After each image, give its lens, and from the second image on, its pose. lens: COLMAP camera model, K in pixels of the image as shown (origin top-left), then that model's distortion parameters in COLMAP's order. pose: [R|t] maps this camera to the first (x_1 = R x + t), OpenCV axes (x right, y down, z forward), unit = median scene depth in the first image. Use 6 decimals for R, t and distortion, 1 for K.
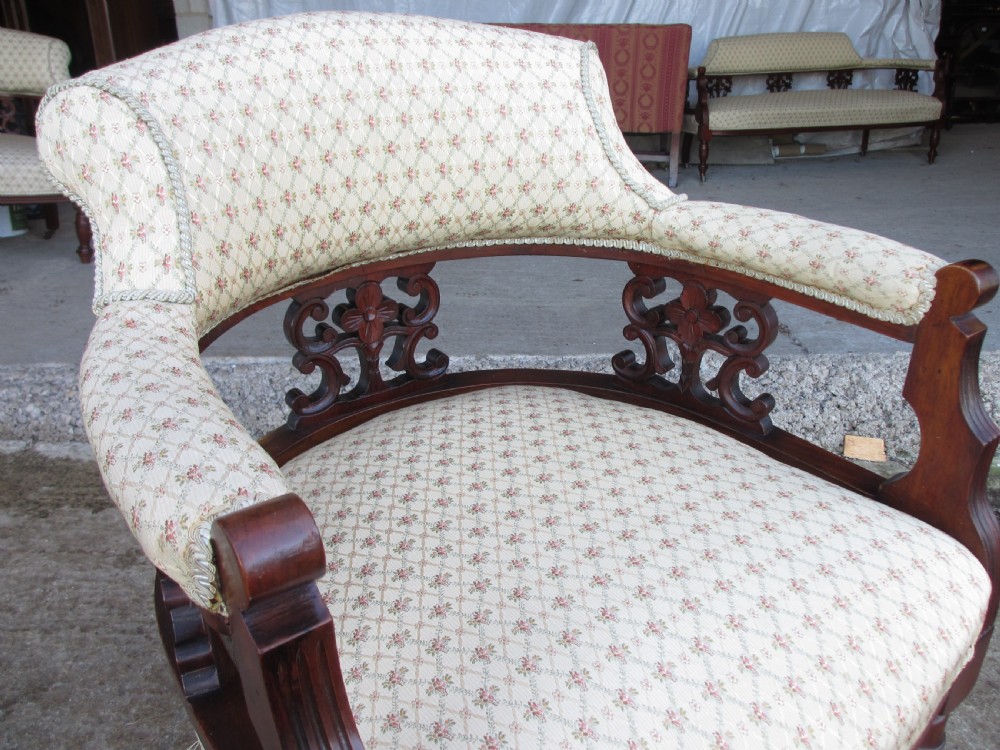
lens RADIAL K [[837.5, 0, 501.9], [0, 837.5, 379.5], [0, 0, 1]] dist [-0.054463, 0.010574]
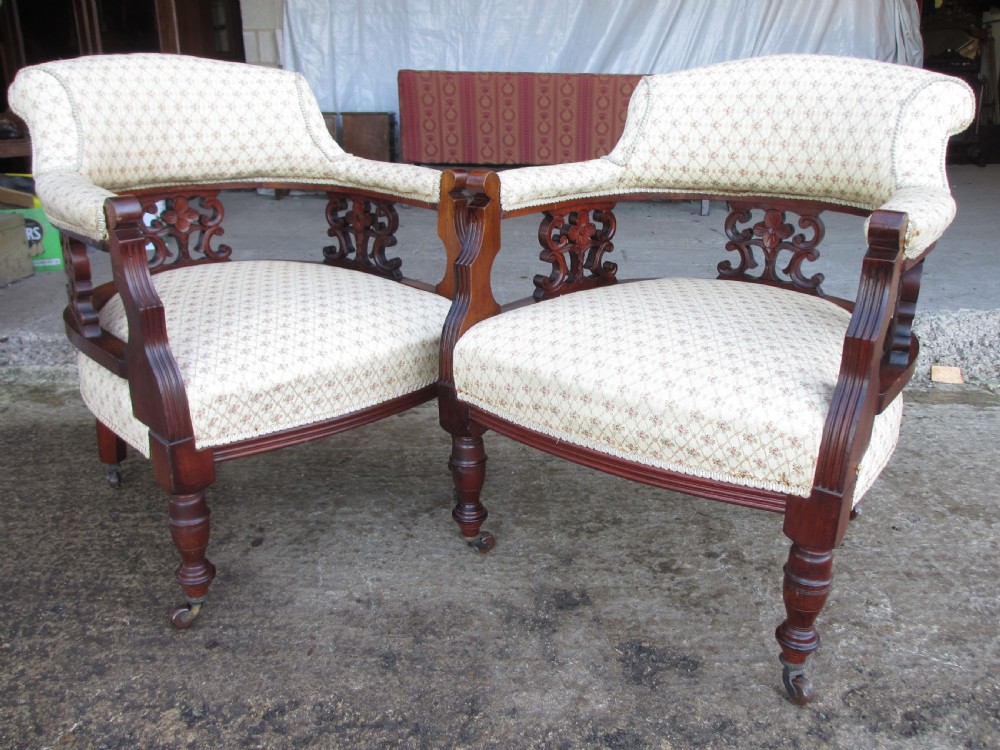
lens RADIAL K [[837.5, 0, 503.1], [0, 837.5, 374.1], [0, 0, 1]] dist [-0.054463, 0.010574]
pose [[0.999150, -0.009716, 0.040071, -0.475836], [0.012358, 0.997730, -0.066204, 0.230239], [-0.039336, 0.066643, 0.997001, -0.433470]]
